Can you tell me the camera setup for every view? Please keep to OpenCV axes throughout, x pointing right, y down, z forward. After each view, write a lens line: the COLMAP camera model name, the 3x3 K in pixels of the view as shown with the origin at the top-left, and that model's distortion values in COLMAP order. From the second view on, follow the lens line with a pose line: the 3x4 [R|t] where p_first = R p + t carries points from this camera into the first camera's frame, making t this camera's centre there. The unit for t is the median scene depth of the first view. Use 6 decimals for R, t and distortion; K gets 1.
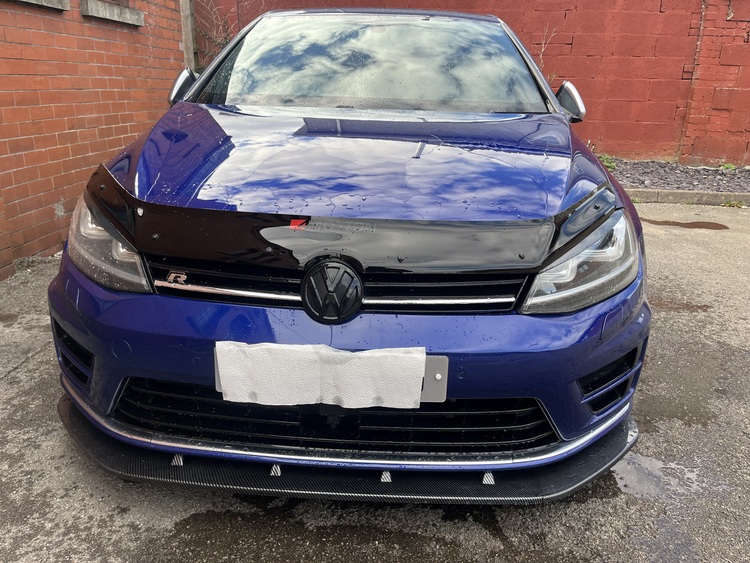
lens RADIAL K [[560.7, 0, 375.0], [0, 560.7, 281.5], [0, 0, 1]] dist [0.010108, -0.055586]
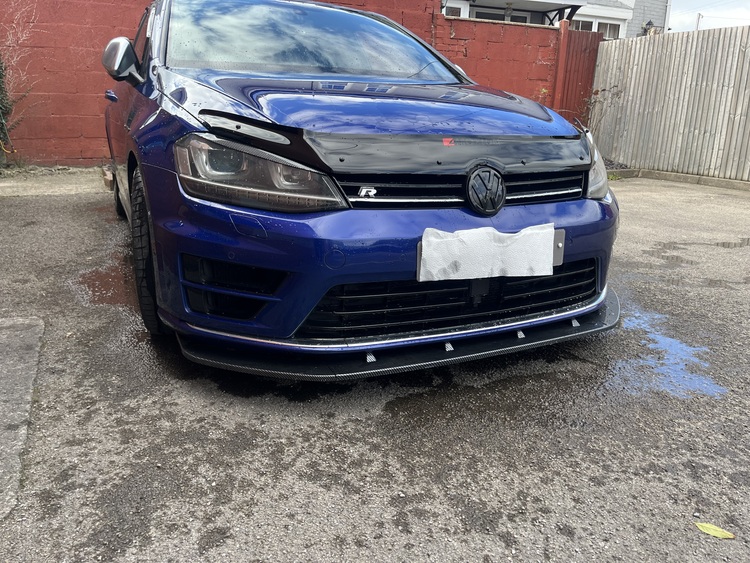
lens RADIAL K [[560.7, 0, 375.0], [0, 560.7, 281.5], [0, 0, 1]] dist [0.010108, -0.055586]
pose [[0.885703, -0.146527, 0.440522, -0.878342], [0.153870, 0.987904, 0.019231, 0.154874], [-0.438012, 0.050750, 0.897536, -0.038472]]
